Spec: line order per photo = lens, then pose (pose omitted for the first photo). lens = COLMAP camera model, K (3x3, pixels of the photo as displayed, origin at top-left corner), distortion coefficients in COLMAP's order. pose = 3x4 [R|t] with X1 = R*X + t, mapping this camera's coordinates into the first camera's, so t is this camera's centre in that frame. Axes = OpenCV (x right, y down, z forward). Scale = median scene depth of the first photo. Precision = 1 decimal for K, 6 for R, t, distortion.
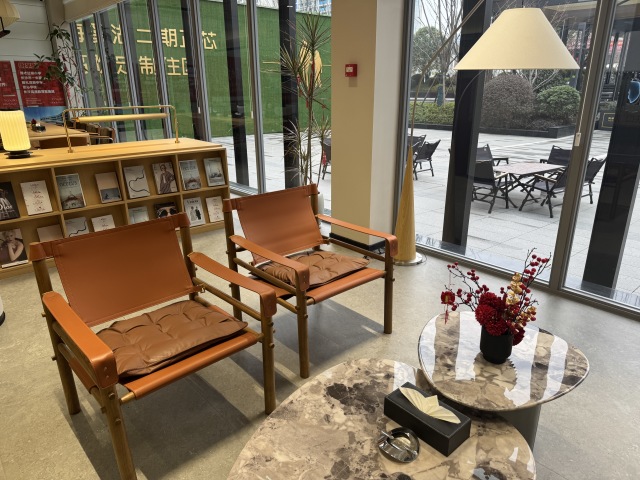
lens RADIAL K [[458.4, 0, 318.1], [0, 458.4, 241.5], [0, 0, 1]] dist [0.001648, -0.017194]
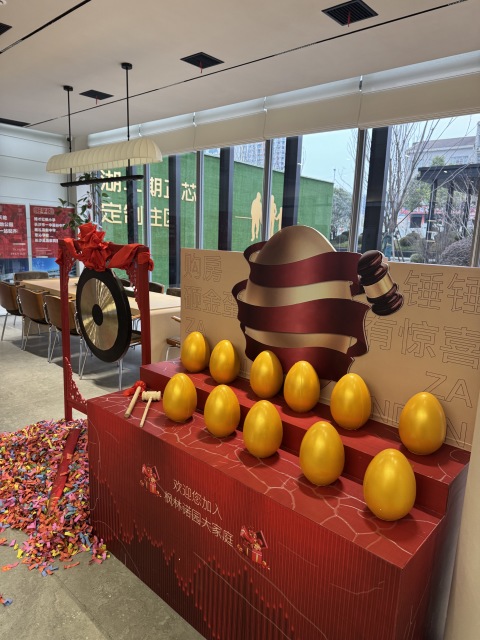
lens RADIAL K [[458.4, 0, 248.0], [0, 458.4, 331.5], [0, 0, 1]] dist [0.001648, -0.017194]
pose [[0.996276, 0.029467, 0.081036, -0.203674], [-0.019166, 0.991962, -0.125078, -0.039252], [-0.084070, 0.123059, 0.988832, 0.094354]]
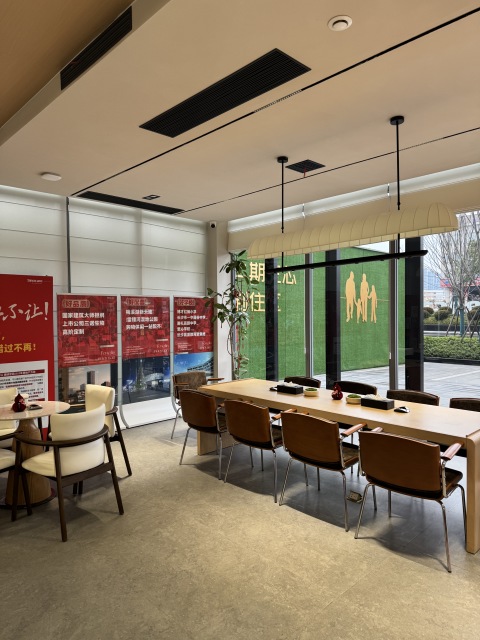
lens RADIAL K [[458.4, 0, 243.6], [0, 458.4, 323.3], [0, 0, 1]] dist [0.001648, -0.017194]
pose [[0.999659, -0.003799, -0.025831, -0.333539], [-0.004383, 0.950899, -0.309470, -0.071937], [0.025738, 0.309477, 0.950558, 0.177328]]
